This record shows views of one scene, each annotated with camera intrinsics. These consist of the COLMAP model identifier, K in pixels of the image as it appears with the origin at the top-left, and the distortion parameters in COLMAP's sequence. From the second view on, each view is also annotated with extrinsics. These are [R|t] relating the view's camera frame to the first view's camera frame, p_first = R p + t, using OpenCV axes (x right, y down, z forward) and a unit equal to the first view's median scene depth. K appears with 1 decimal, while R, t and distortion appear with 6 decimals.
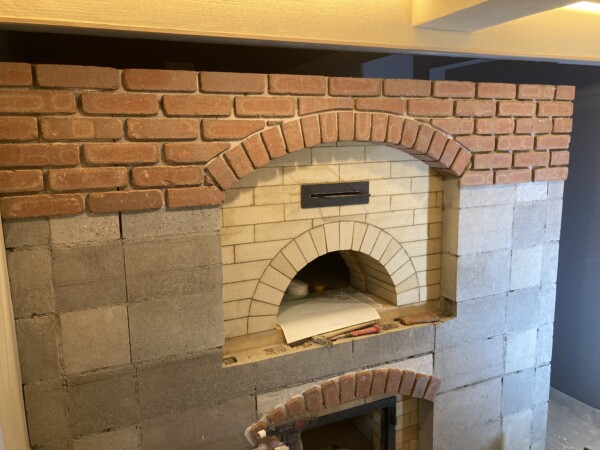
lens RADIAL K [[498.0, 0, 299.9], [0, 498.0, 221.8], [0, 0, 1]] dist [0.074433, -0.036478]
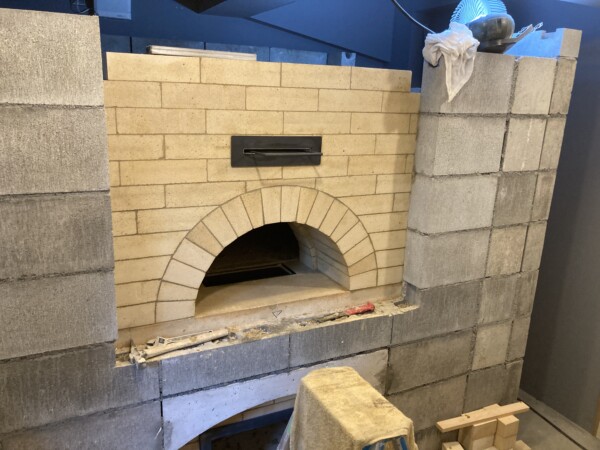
lens RADIAL K [[498.0, 0, 297.5], [0, 498.0, 230.1], [0, 0, 1]] dist [0.074433, -0.036478]
pose [[0.998440, 0.042422, 0.036297, 0.080087], [-0.045651, 0.994589, 0.093319, -0.005630], [-0.032141, -0.094830, 0.994974, 0.205053]]
